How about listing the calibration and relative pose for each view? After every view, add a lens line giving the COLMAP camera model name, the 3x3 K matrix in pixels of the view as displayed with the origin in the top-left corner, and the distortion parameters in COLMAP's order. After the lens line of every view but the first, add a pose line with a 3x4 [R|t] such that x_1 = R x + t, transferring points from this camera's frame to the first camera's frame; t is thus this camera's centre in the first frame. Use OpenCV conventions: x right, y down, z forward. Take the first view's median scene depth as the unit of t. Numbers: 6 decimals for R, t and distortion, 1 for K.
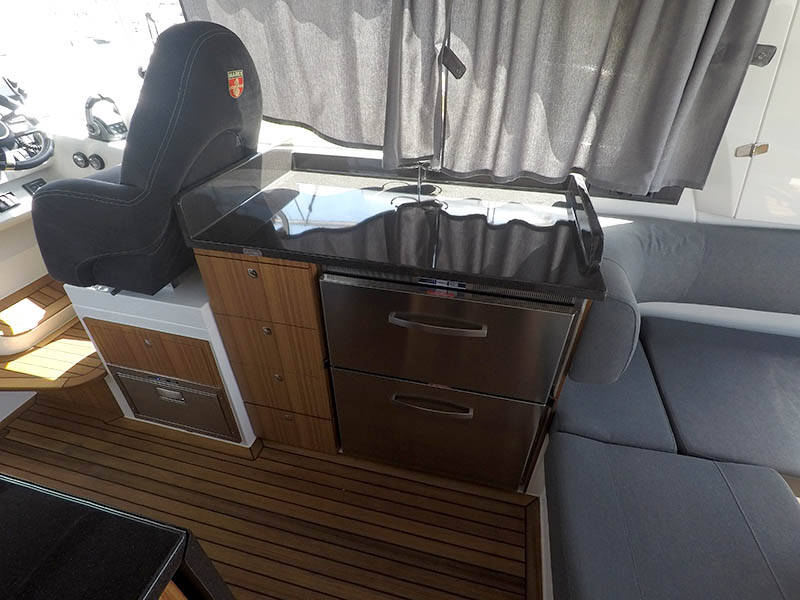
lens RADIAL K [[404.6, 0, 401.6], [0, 404.6, 302.4], [0, 0, 1]] dist [0.000275, -0.000120]
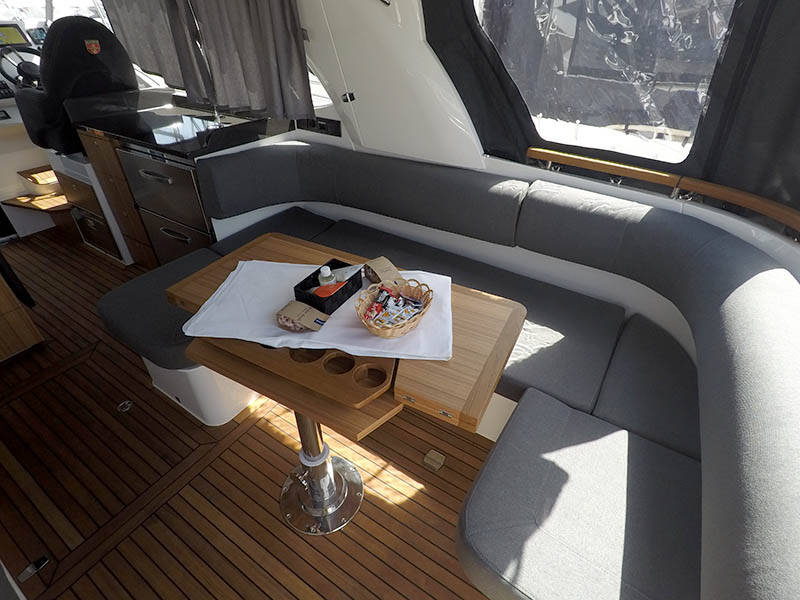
lens RADIAL K [[418.0, 0, 387.3], [0, 418.0, 300.2], [0, 0, 1]] dist [0.021922, 0.000531]
pose [[0.934723, 0.191899, -0.299111, 1.461210], [-0.193832, 0.980753, 0.023489, 0.297541], [0.297862, 0.036021, 0.953929, -0.446581]]
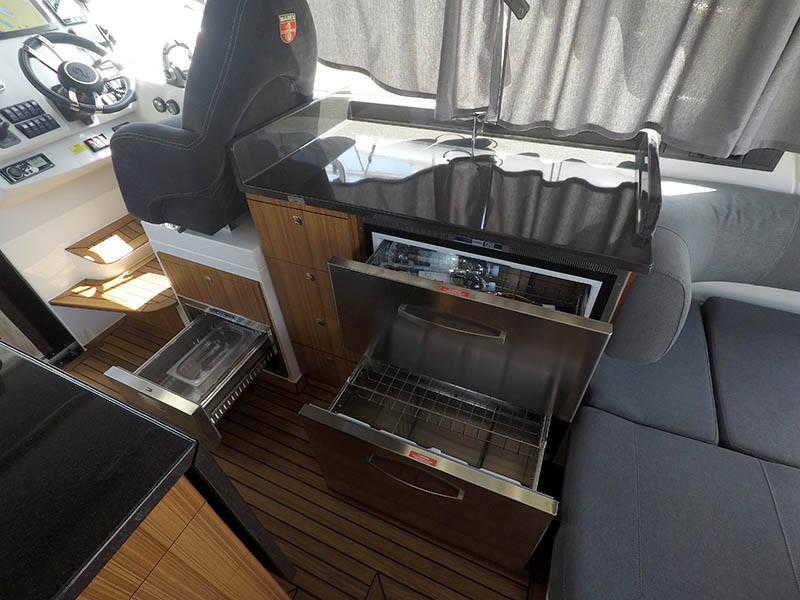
lens RADIAL K [[405.3, 0, 402.7], [0, 405.3, 301.0], [0, 0, 1]] dist [-0.003014, -0.000130]
pose [[0.983023, 0.093686, -0.157761, 0.070634], [-0.077138, 0.991160, 0.107942, -0.000090], [0.166479, -0.093940, 0.981560, 0.000223]]
